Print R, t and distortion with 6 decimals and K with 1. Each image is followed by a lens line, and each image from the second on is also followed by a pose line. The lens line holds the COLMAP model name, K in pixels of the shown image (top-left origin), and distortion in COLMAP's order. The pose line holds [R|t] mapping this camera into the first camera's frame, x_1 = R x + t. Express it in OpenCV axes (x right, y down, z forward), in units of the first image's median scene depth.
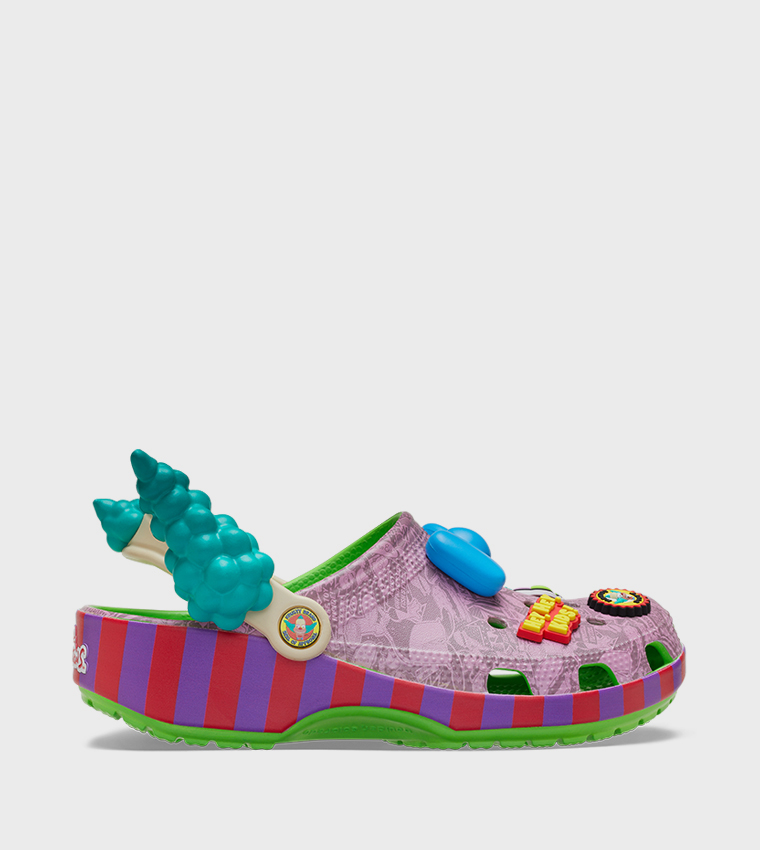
lens RADIAL K [[2294.2, 0, 379.7], [0, 2294.2, 423.9], [0, 0, 1]] dist [-0.267712, 0.000000]
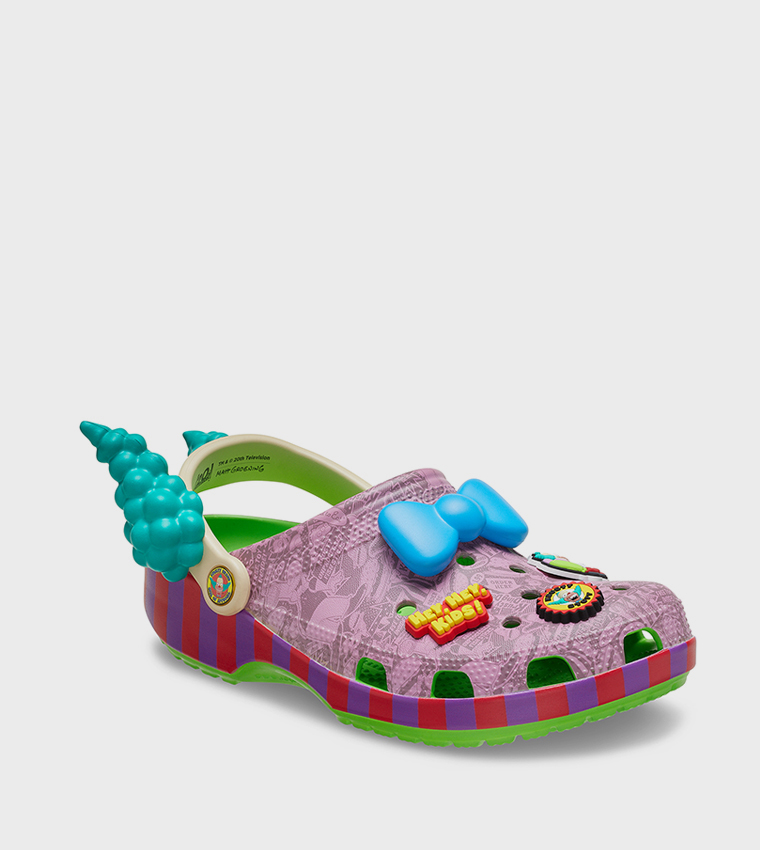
lens RADIAL K [[2294.2, 0, 380.2], [0, 2294.2, 425.9], [0, 0, 1]] dist [-0.267712, 0.000000]
pose [[0.629449, 0.132052, -0.765739, 0.804647], [0.038179, 0.979008, 0.200214, -0.191246], [0.776103, -0.155260, 0.611194, 0.408614]]
